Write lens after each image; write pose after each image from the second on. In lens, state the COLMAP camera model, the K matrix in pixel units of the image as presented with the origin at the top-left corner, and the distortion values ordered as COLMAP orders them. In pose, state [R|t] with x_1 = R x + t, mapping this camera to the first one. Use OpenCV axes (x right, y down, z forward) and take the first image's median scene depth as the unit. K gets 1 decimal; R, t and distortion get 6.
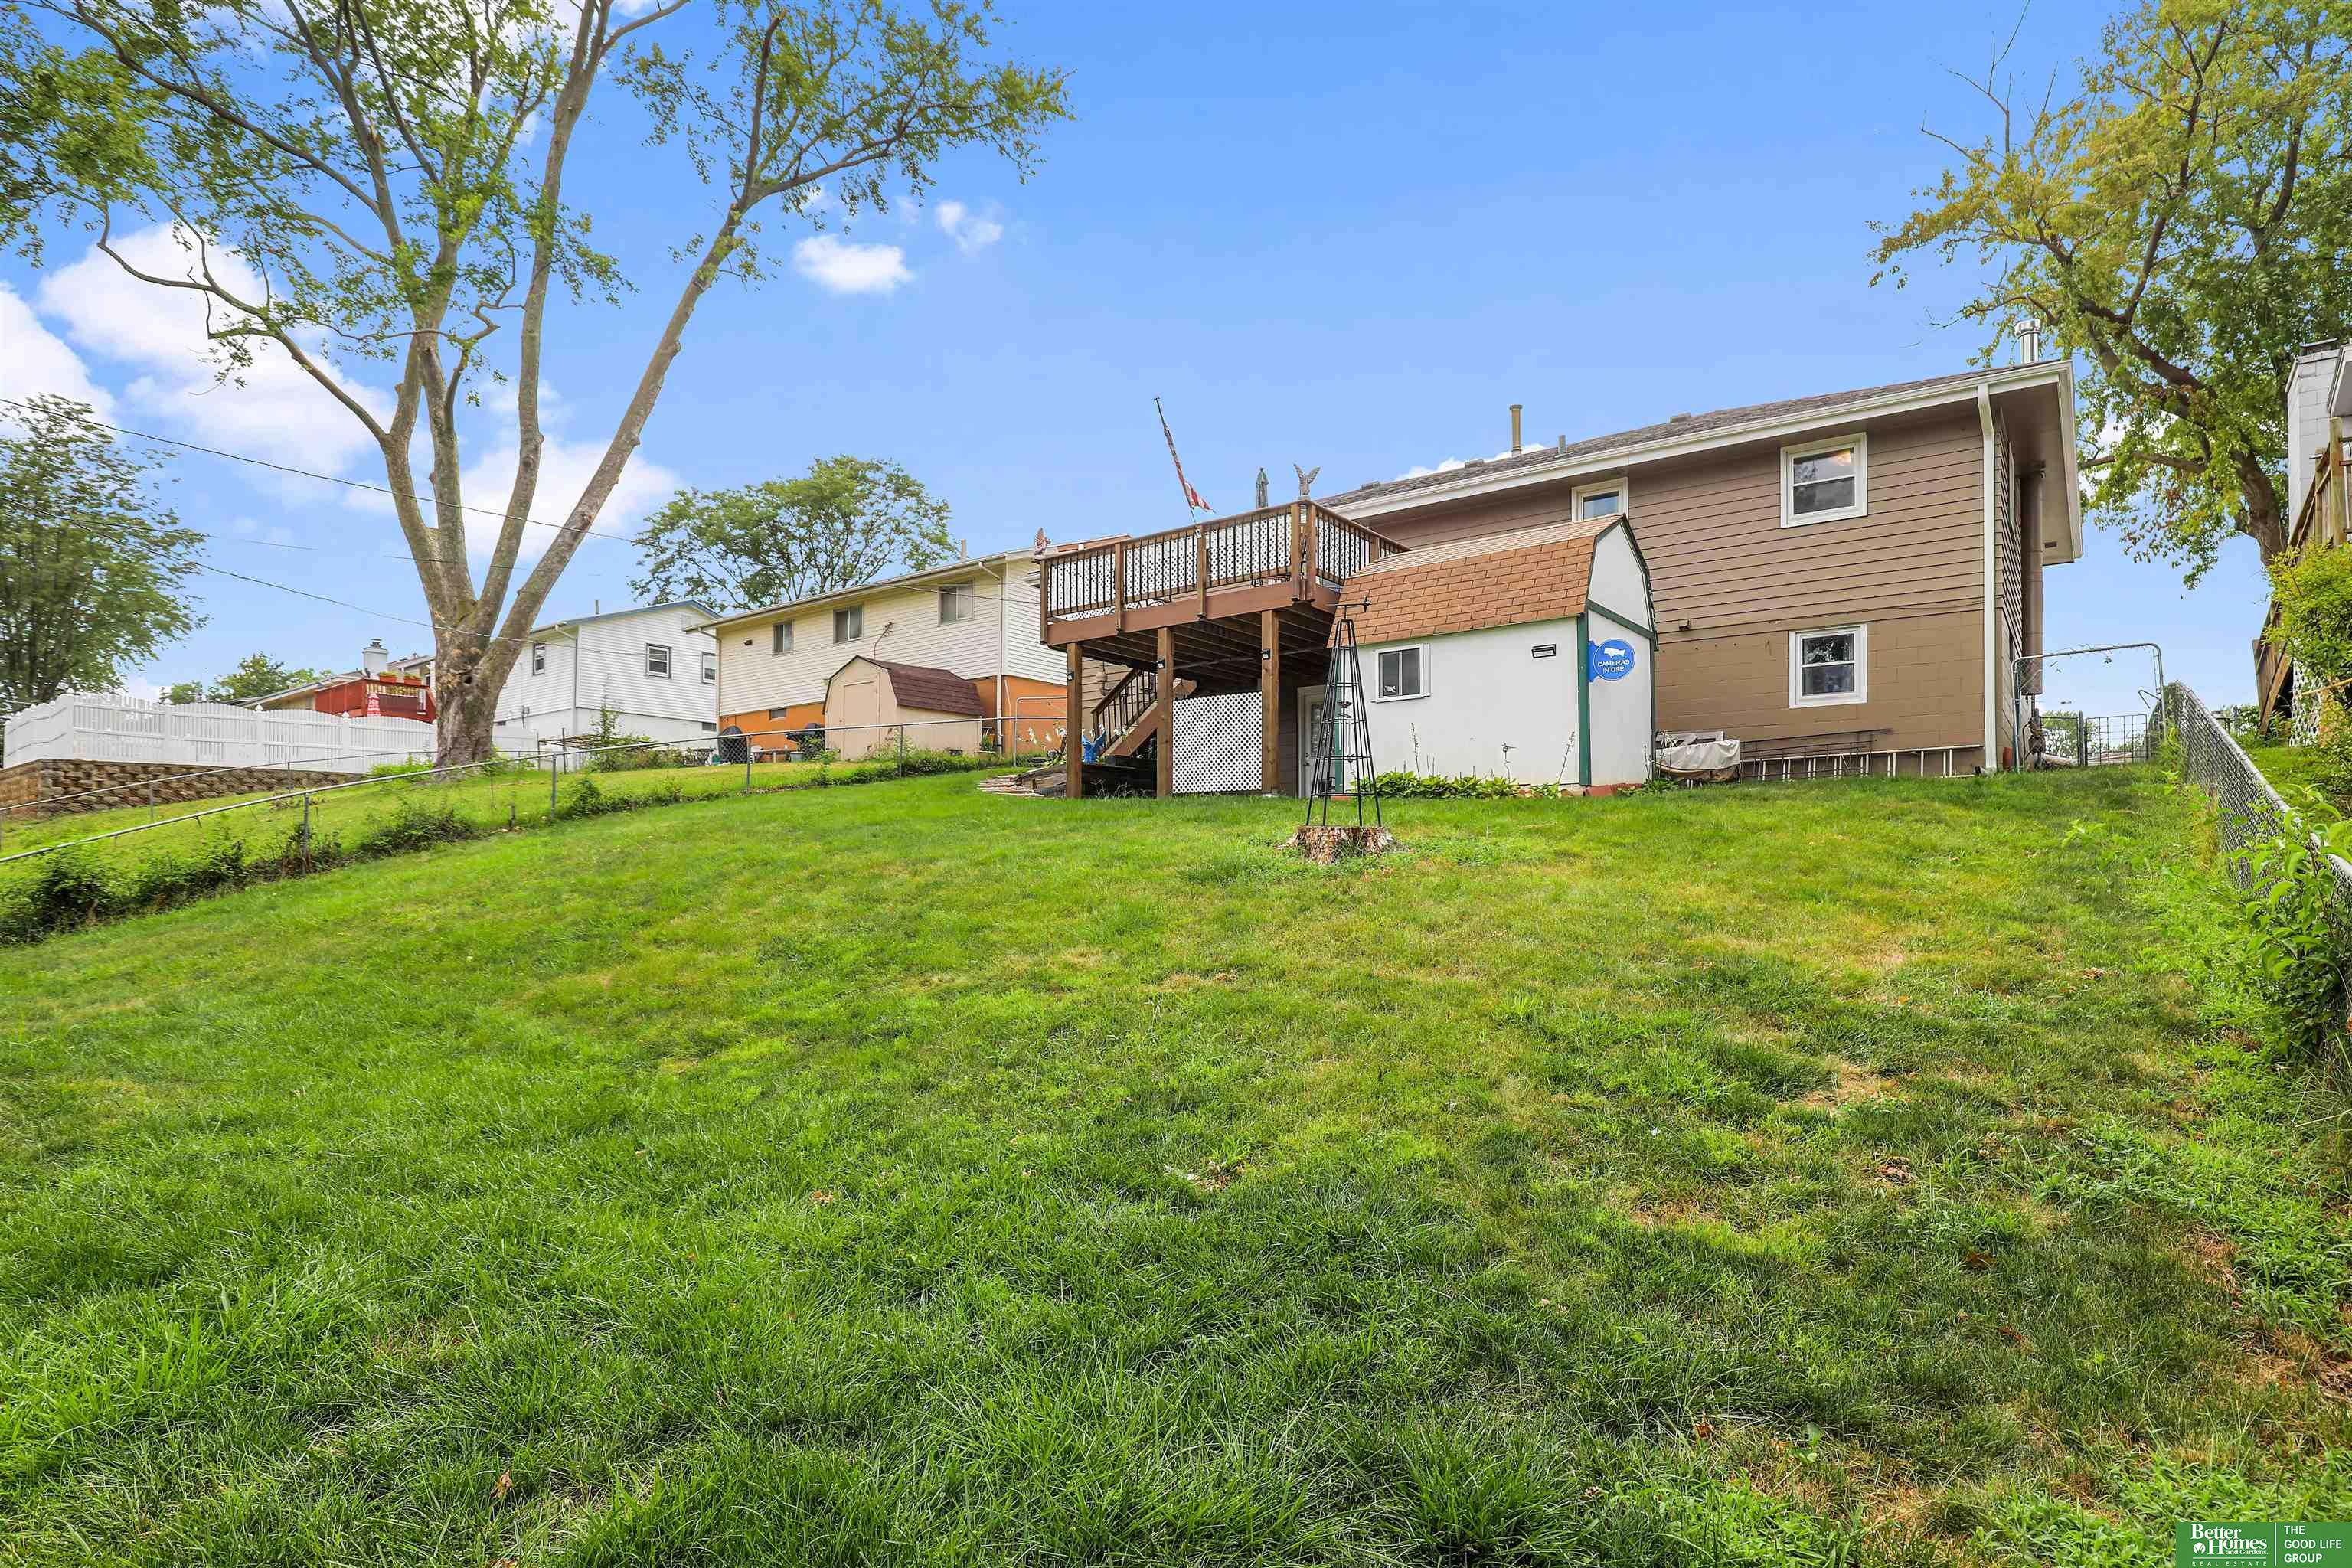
lens RADIAL K [[1207.3, 0, 1181.2], [0, 1207.3, 838.1], [0, 0, 1]] dist [-0.001711, -0.000279]
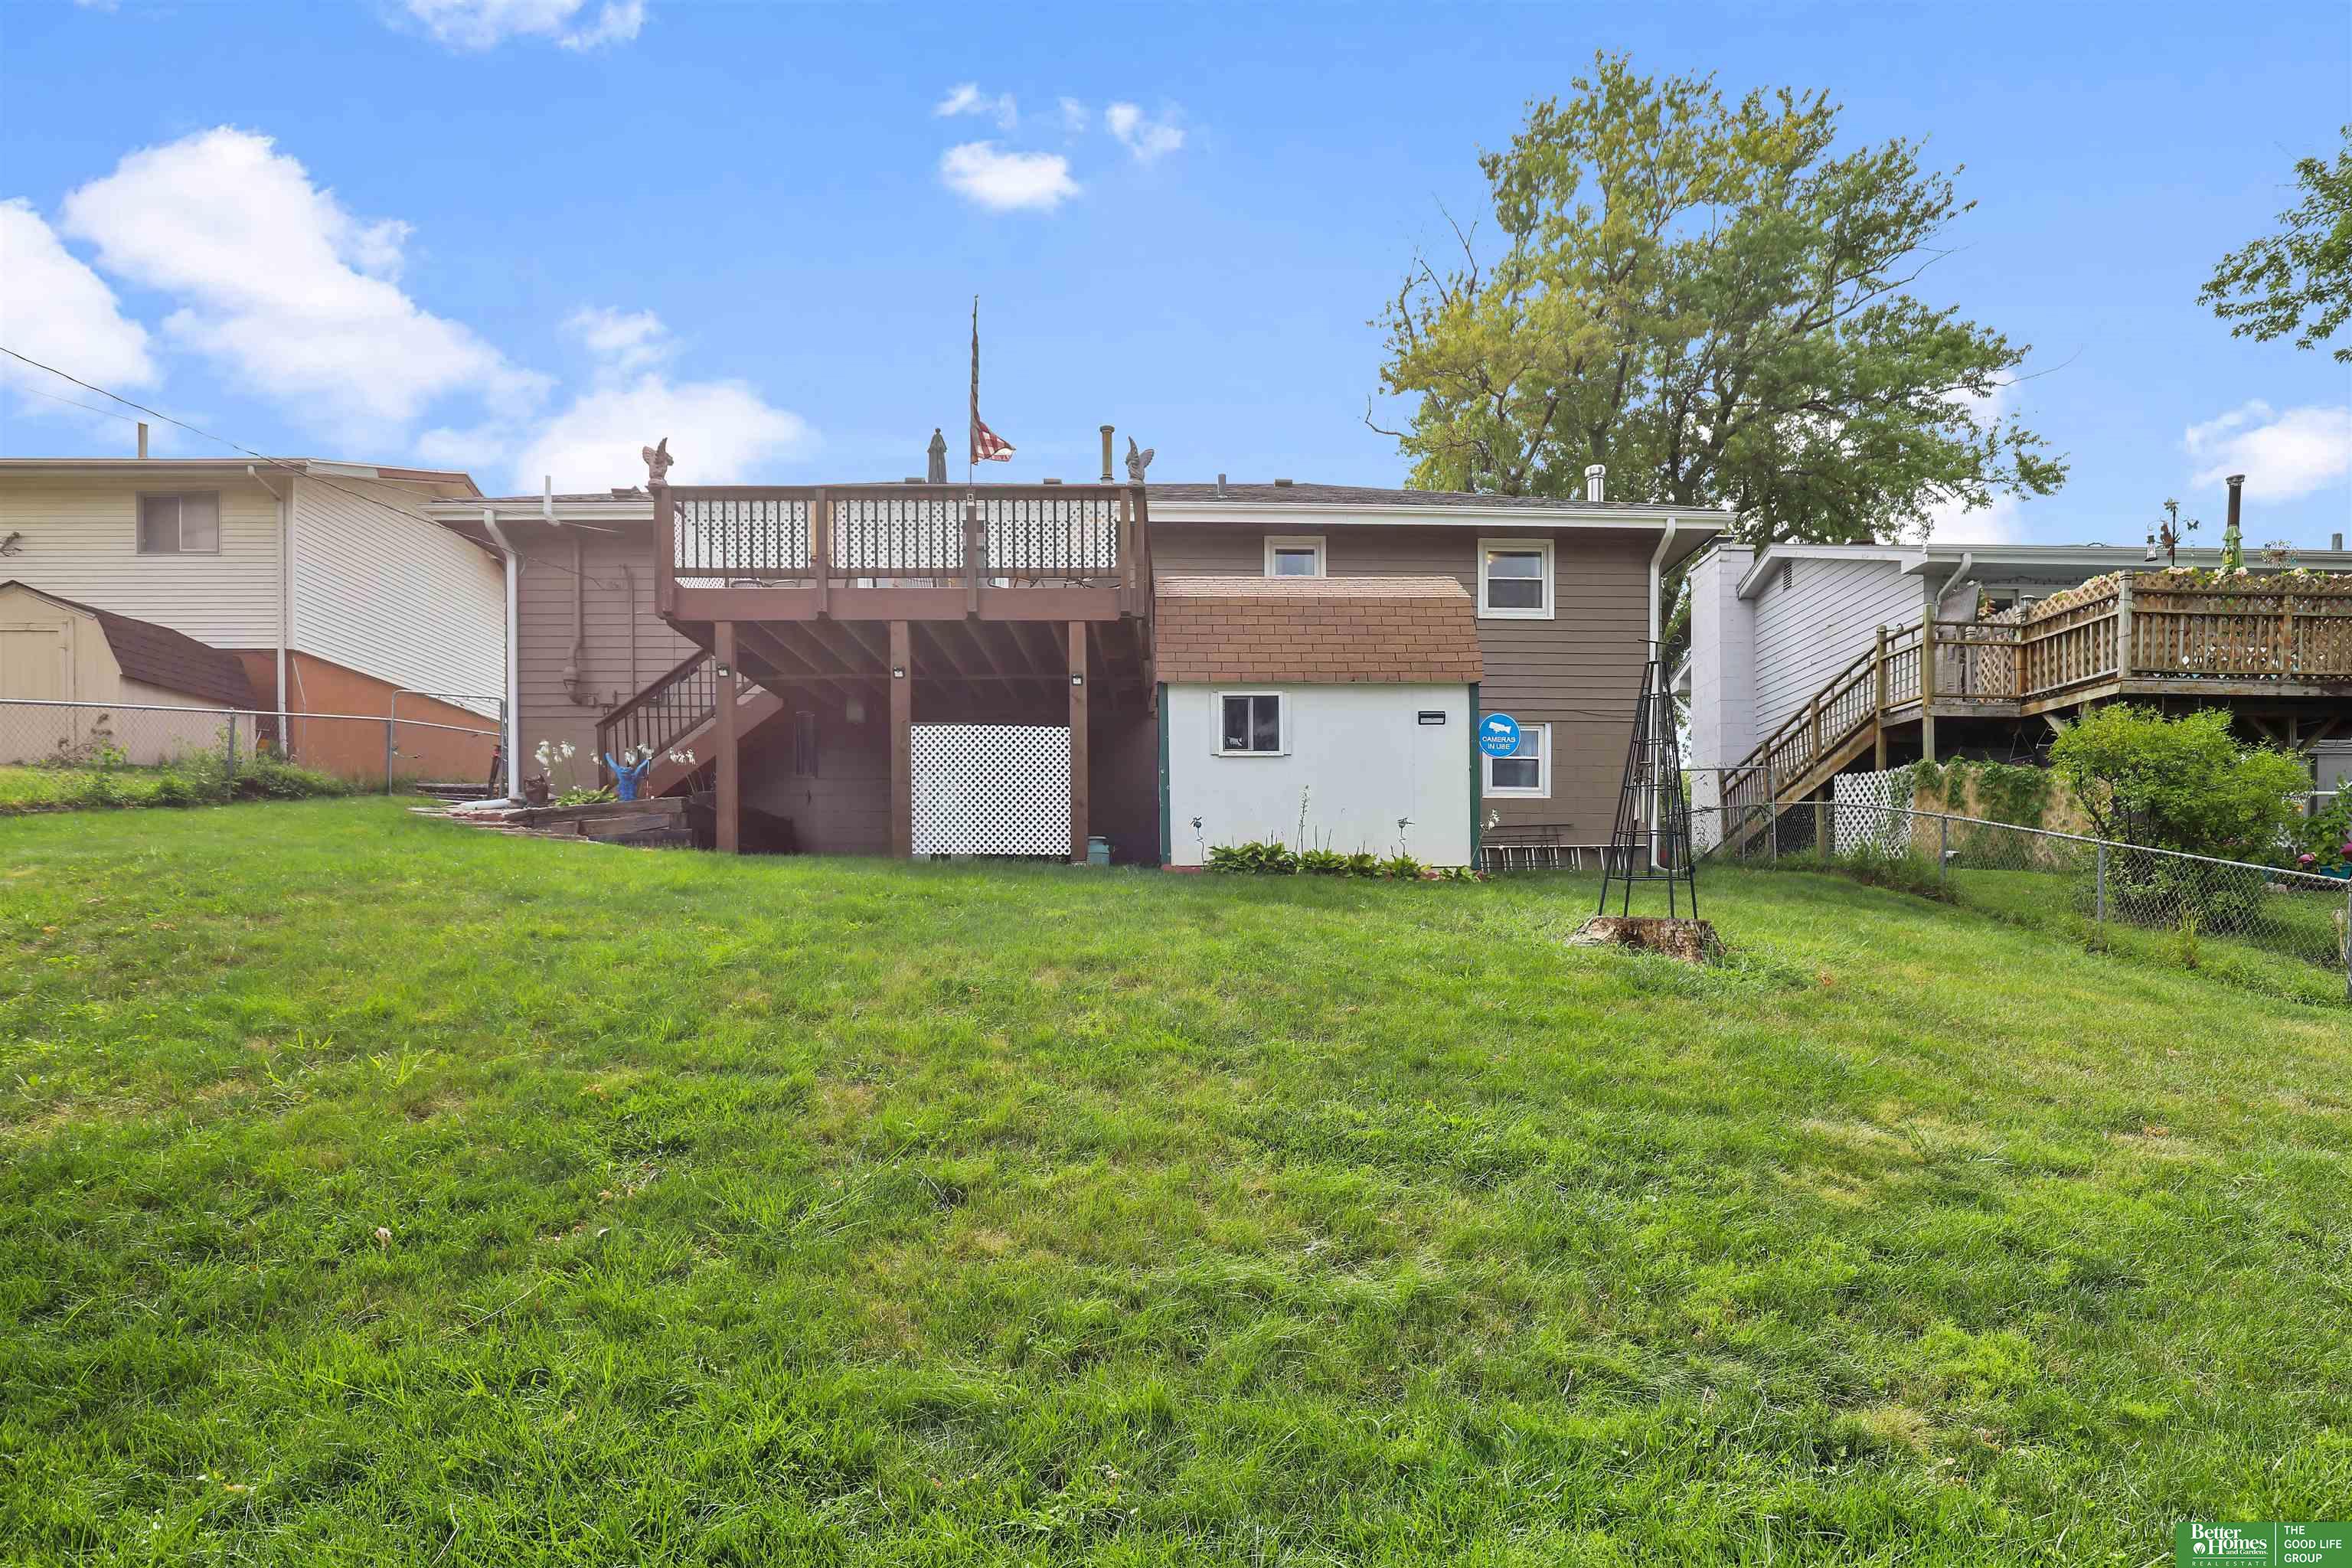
lens RADIAL K [[1237.6, 0, 1178.4], [0, 1237.6, 1009.6], [0, 0, 1]] dist [-0.006000, -0.001160]
pose [[0.794595, -0.030896, 0.606353, -0.362552], [-0.021402, 0.996658, 0.078829, -0.005092], [-0.606762, -0.075614, 0.791279, 0.316005]]
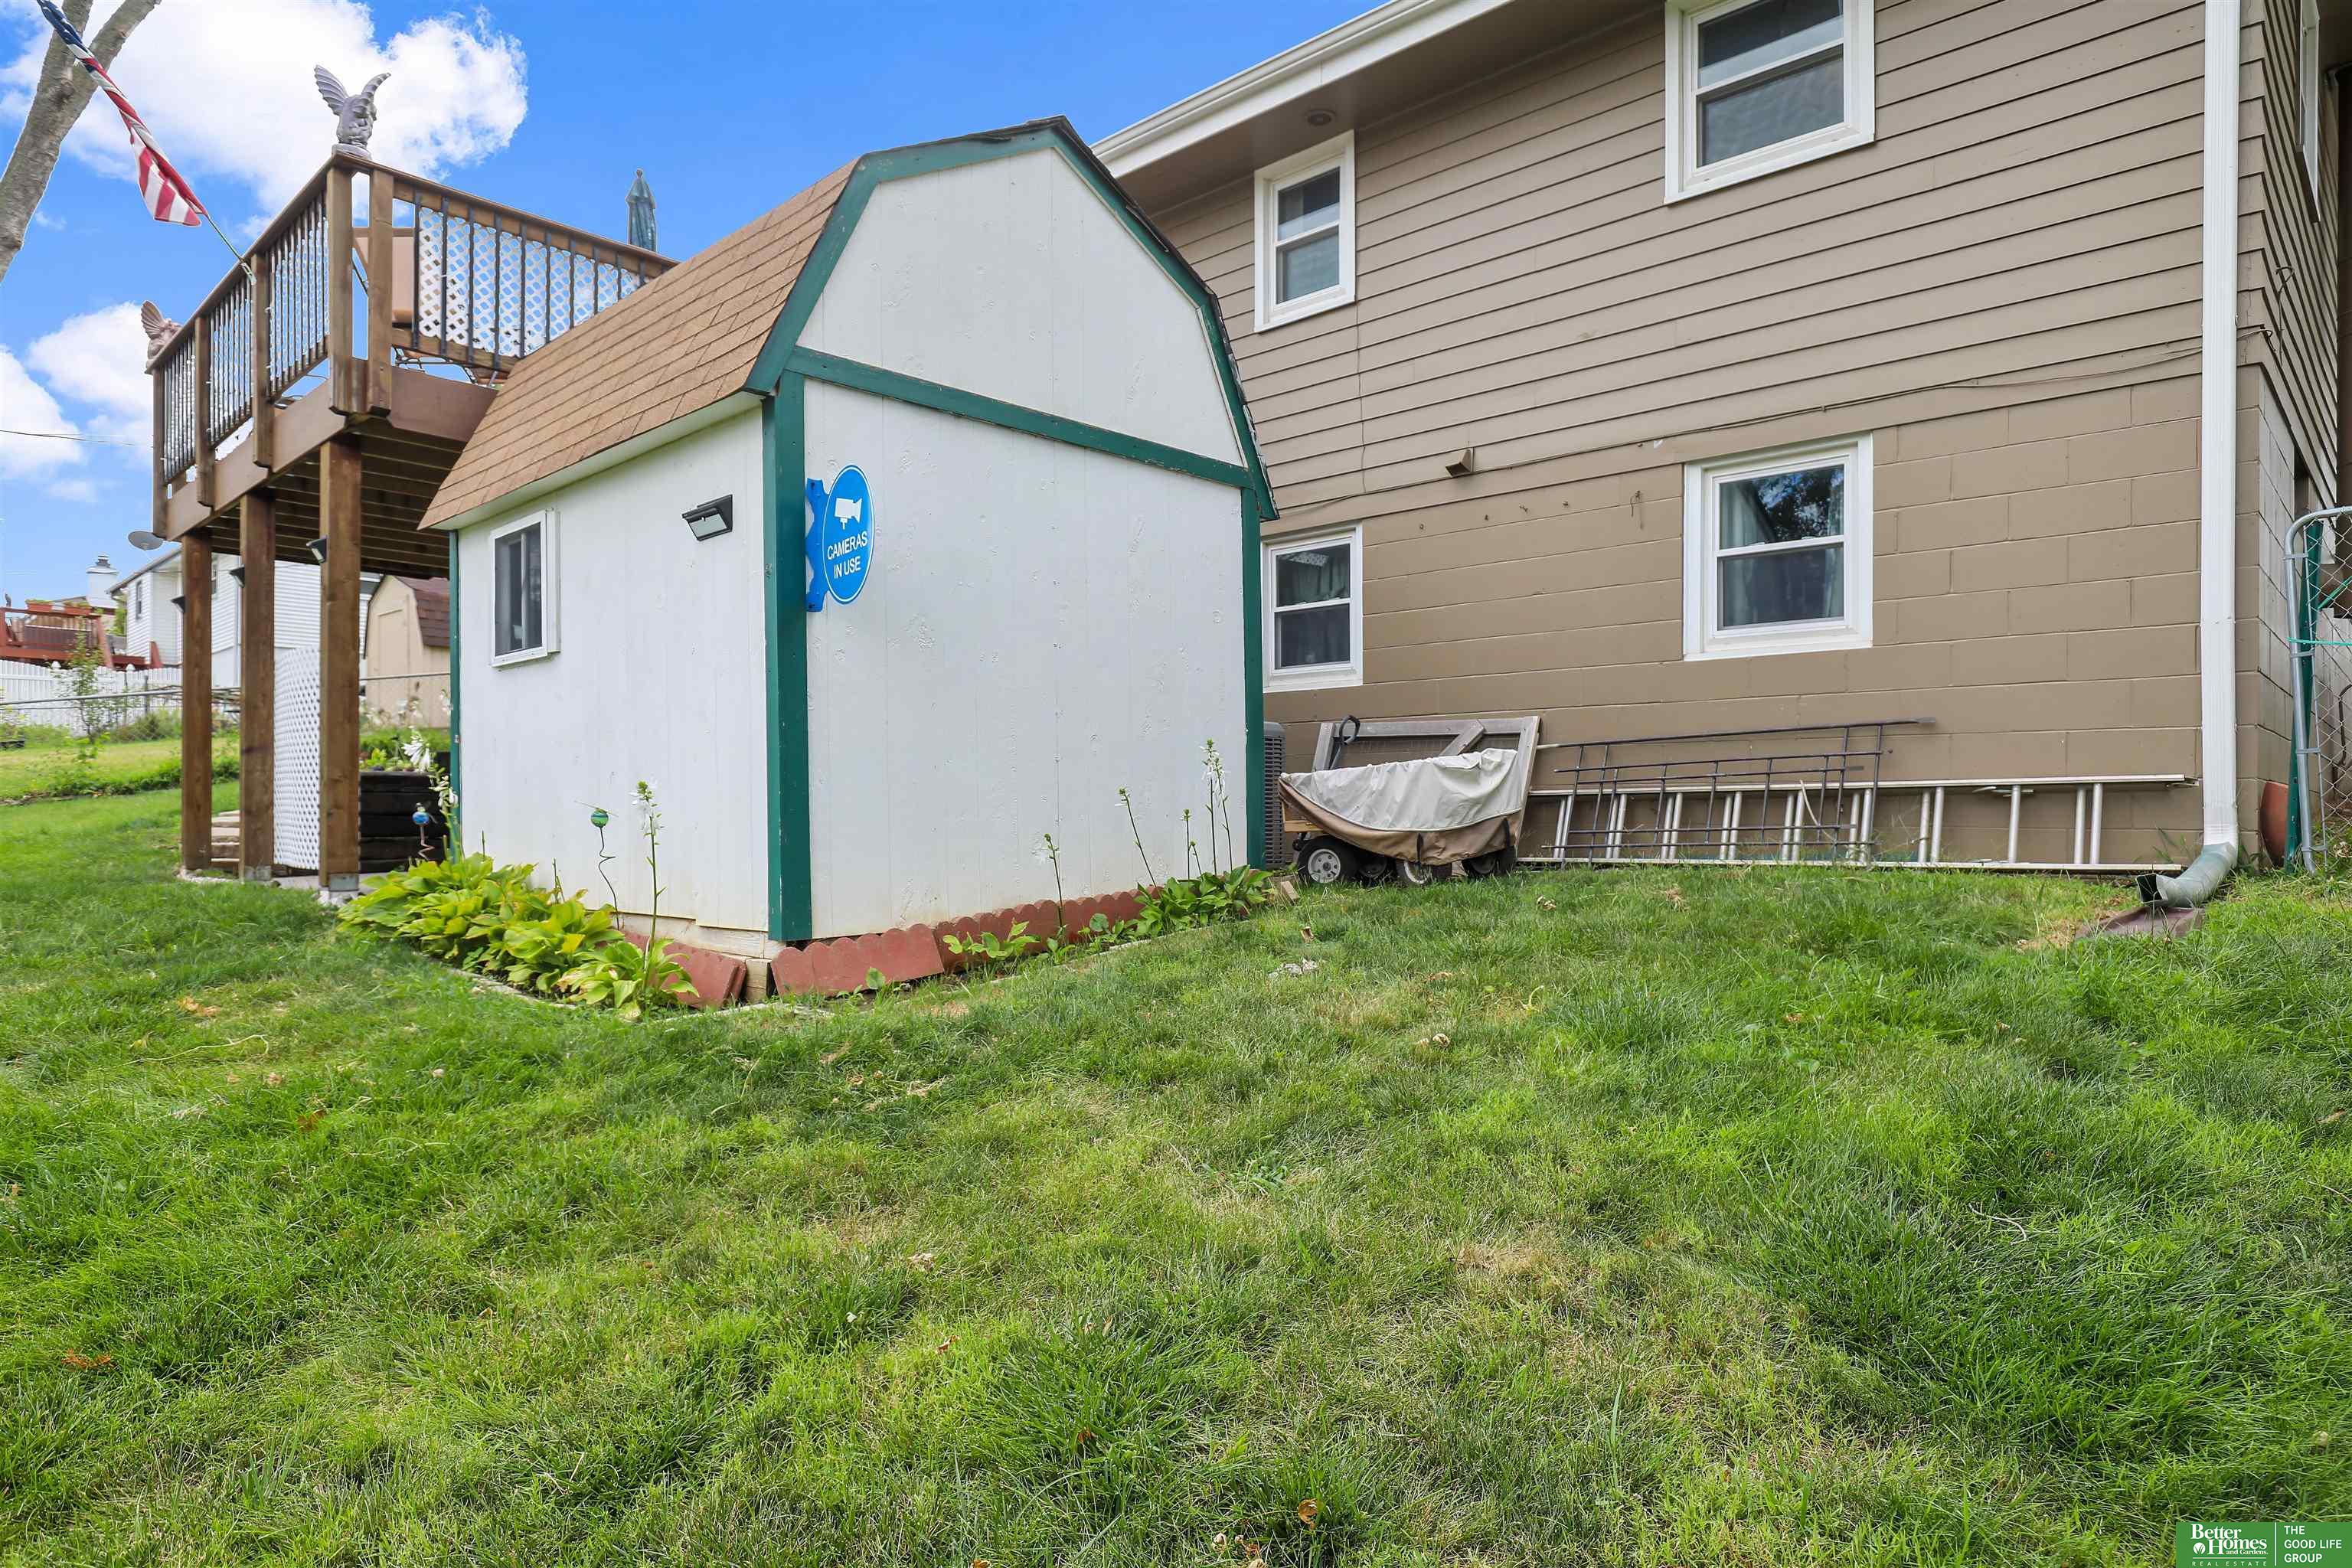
lens RADIAL K [[1349.5, 0, 1176.0], [0, 1349.5, 784.0], [0, 0, 1]] dist [0.003140, 0.001412]
pose [[0.994232, 0.000714, -0.107244, 0.402796], [0.000168, 0.999966, 0.008221, -0.074322], [0.107246, -0.008191, 0.994199, 0.566683]]
